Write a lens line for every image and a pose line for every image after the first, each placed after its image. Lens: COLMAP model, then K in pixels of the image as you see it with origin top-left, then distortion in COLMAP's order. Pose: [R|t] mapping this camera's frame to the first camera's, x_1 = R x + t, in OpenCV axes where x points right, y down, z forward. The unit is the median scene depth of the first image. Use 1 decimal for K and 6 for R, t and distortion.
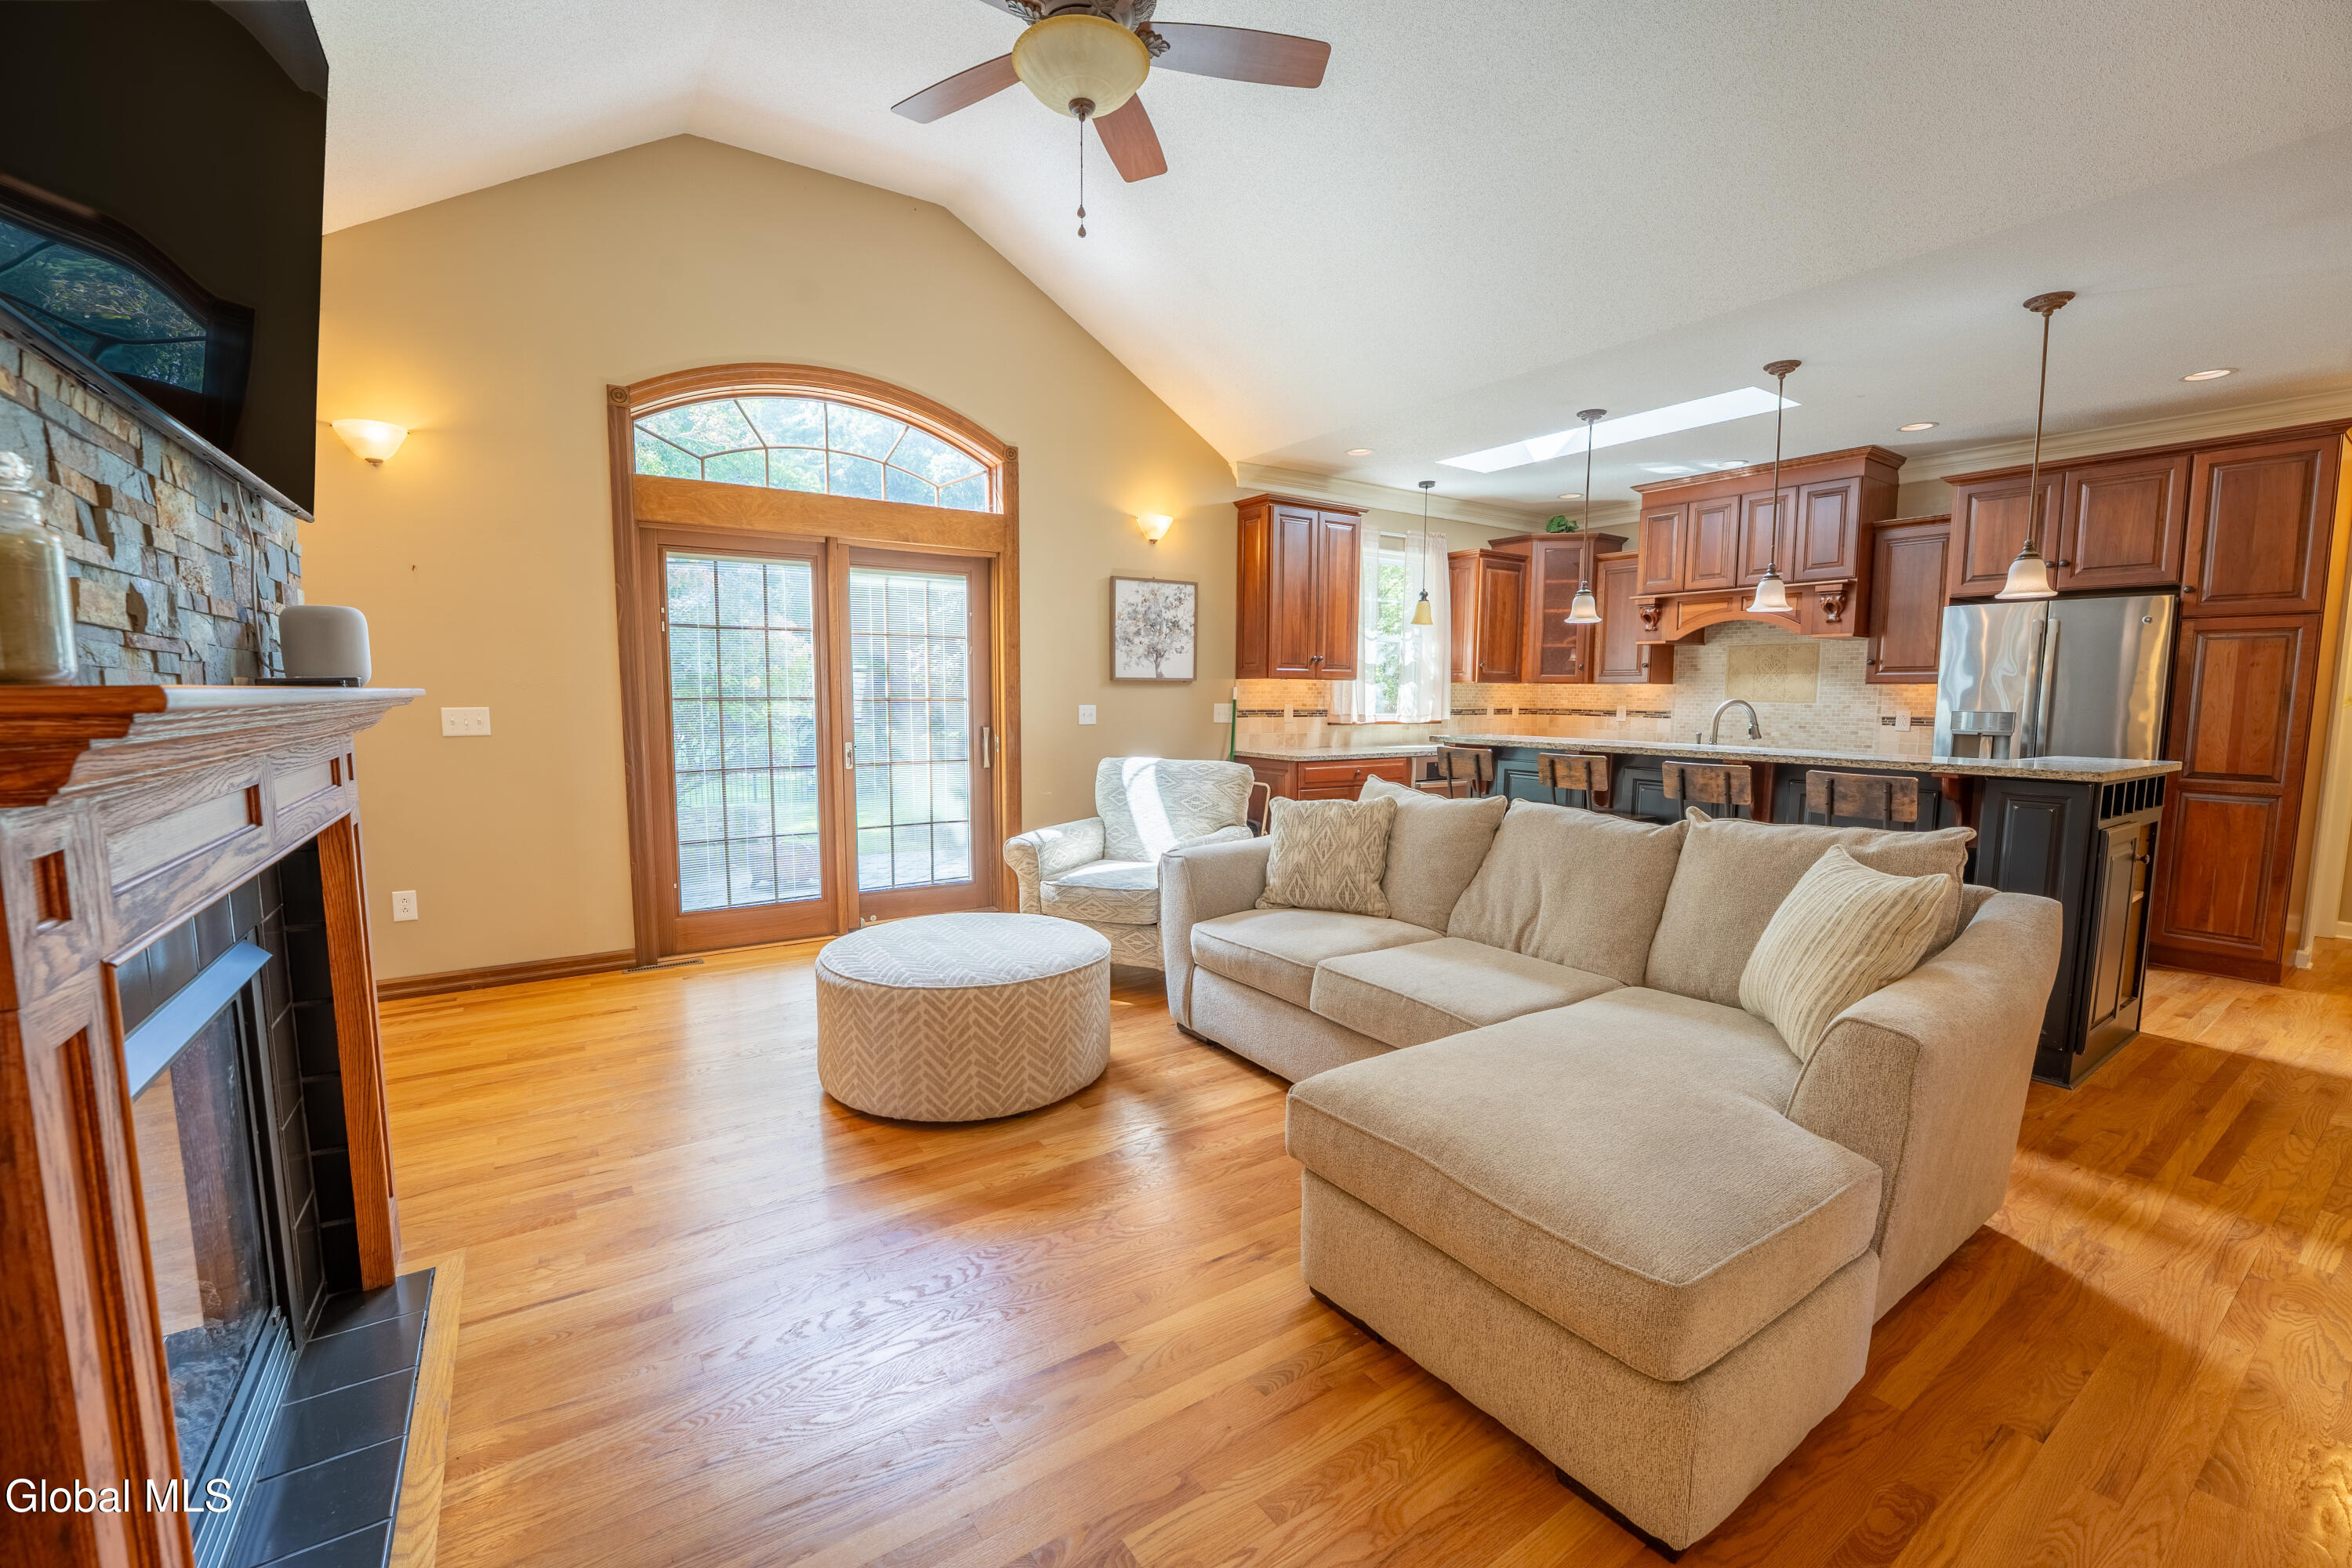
lens RADIAL K [[955.4, 0, 1176.4], [0, 955.4, 799.5], [0, 0, 1]] dist [-0.028448, -0.000150]
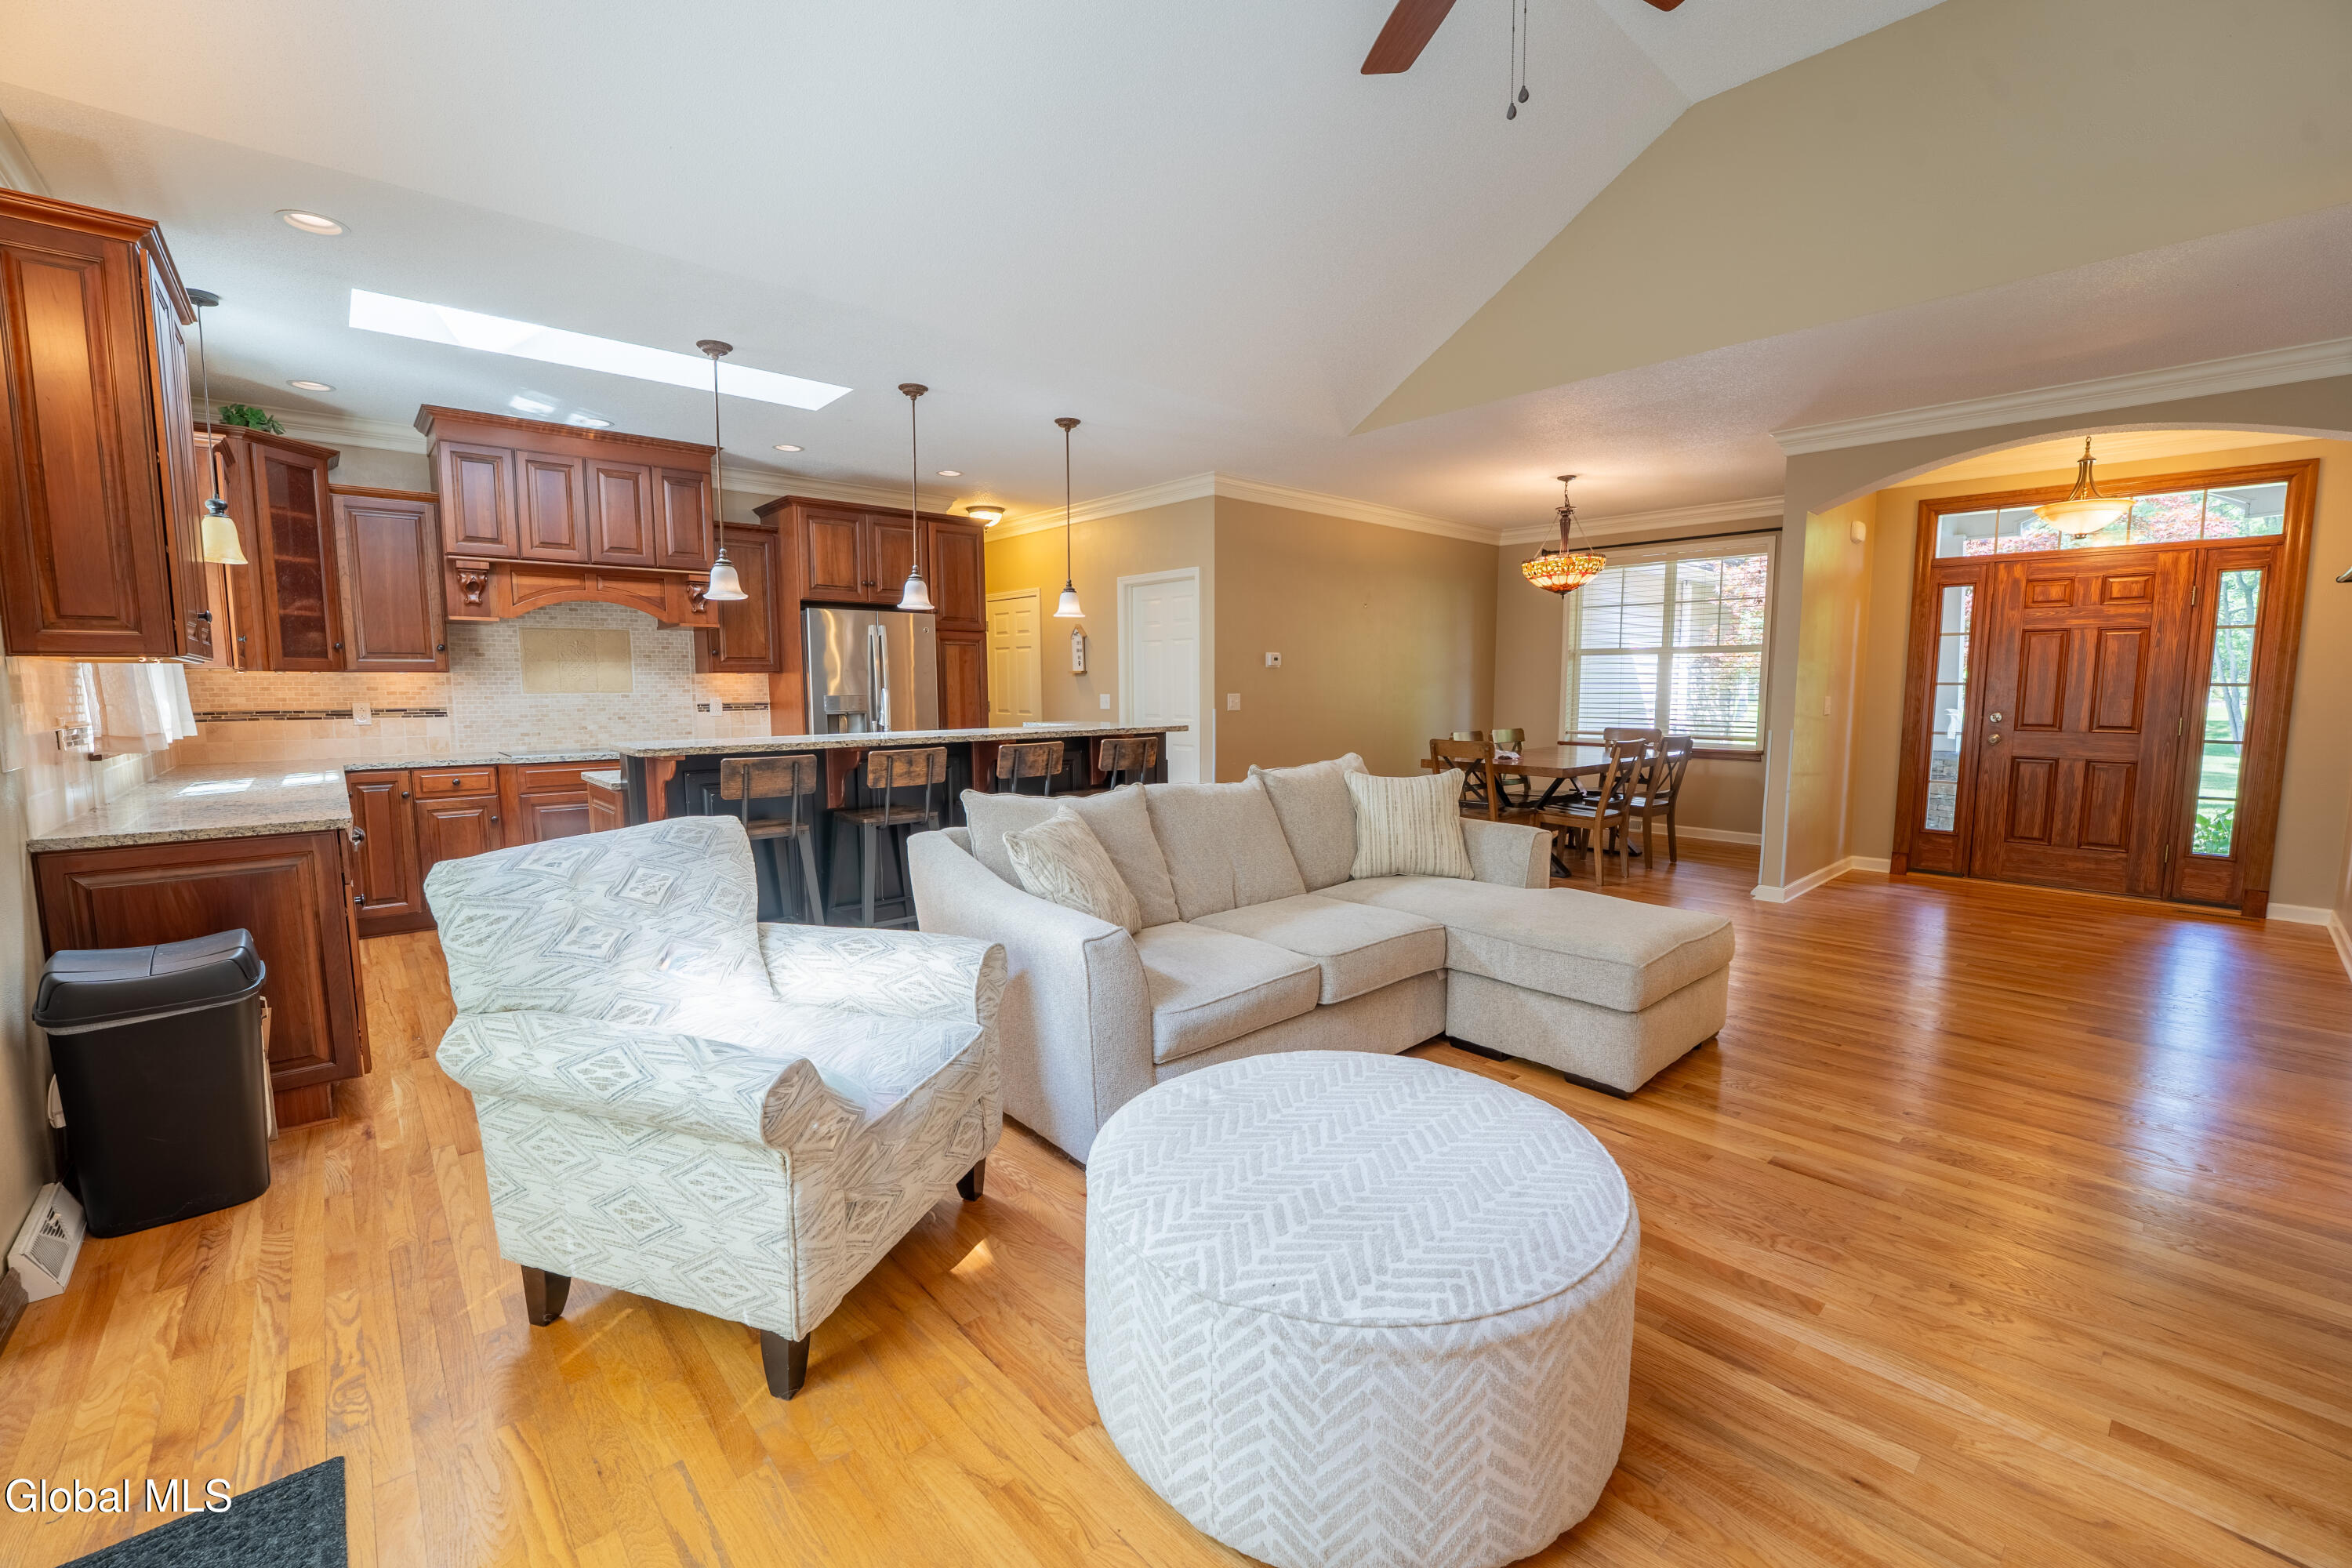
lens RADIAL K [[954.0, 0, 1173.2], [0, 954.0, 788.3], [0, 0, 1]] dist [-0.031191, 0.003913]
pose [[-0.139626, -0.112624, 0.983779, -0.397258], [0.111478, 0.985407, 0.128632, -0.074320], [-0.983909, 0.127630, -0.125034, 0.638817]]
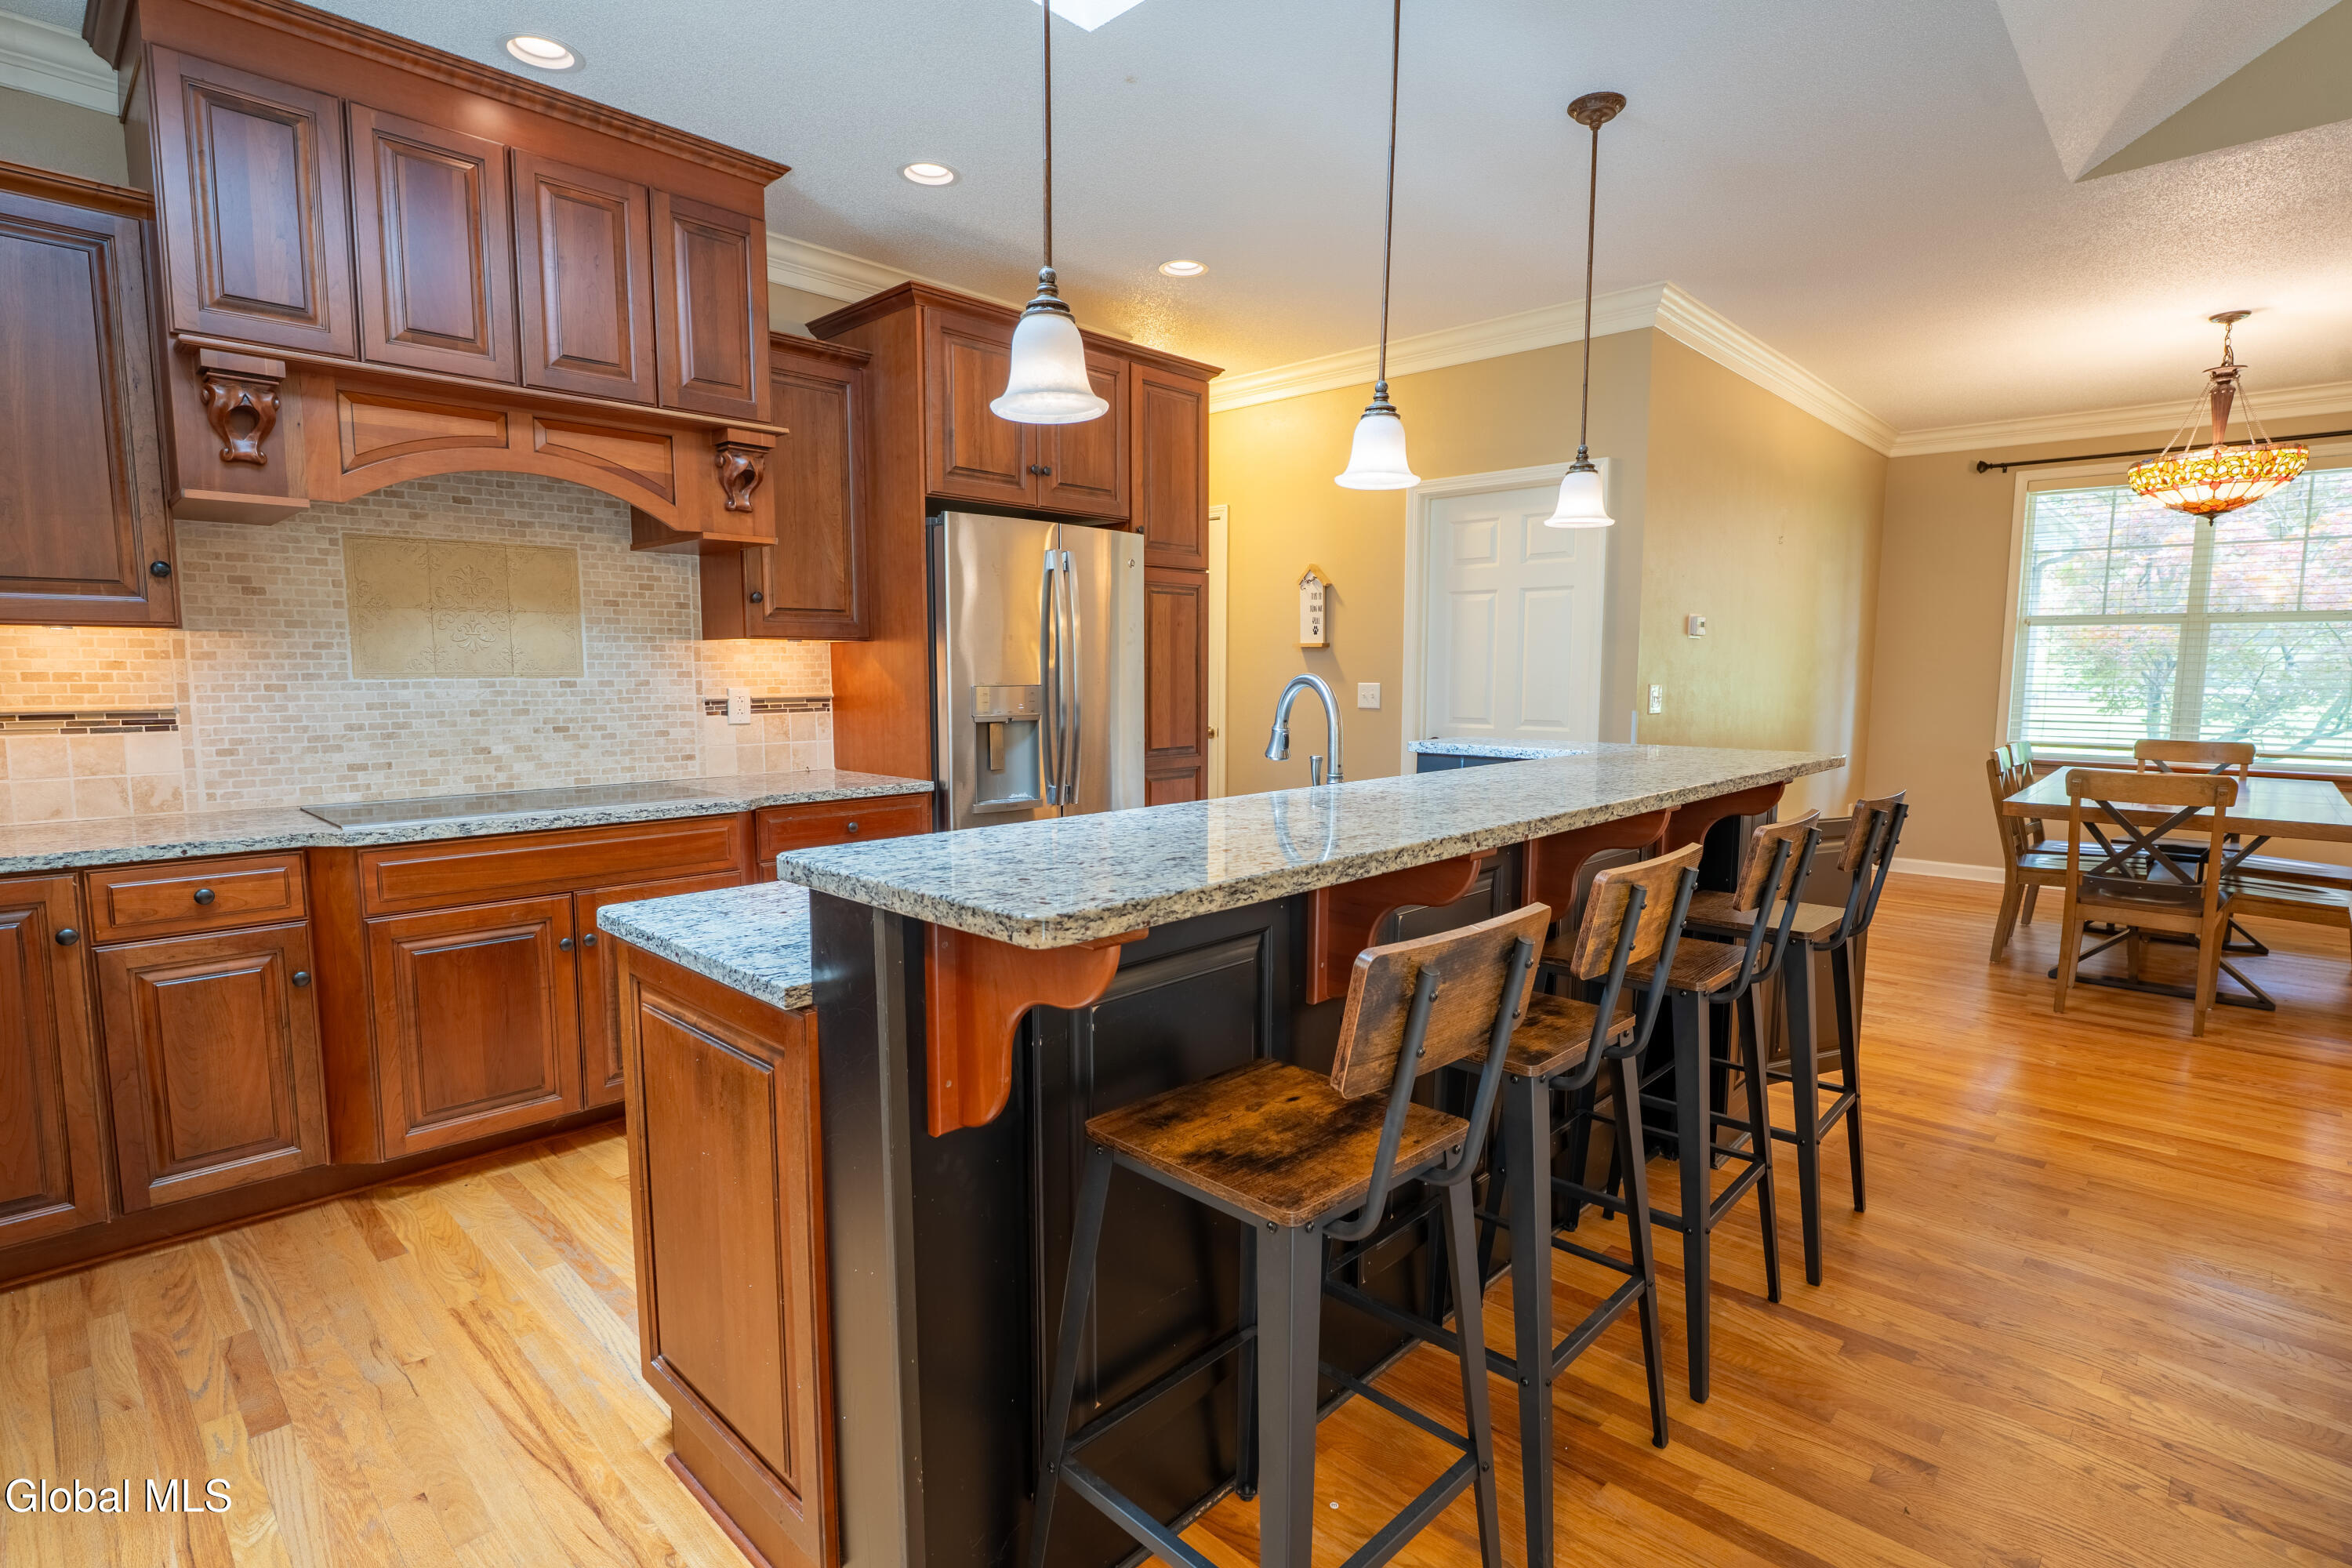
lens RADIAL K [[1128.7, 0, 1172.5], [0, 1128.7, 791.6], [0, 0, 1]] dist [-0.013113, 0.000891]
pose [[-0.214293, -0.114431, 0.970043, 0.065556], [0.104616, 0.984712, 0.139273, -0.101625], [-0.971151, 0.131328, -0.199046, 0.905482]]
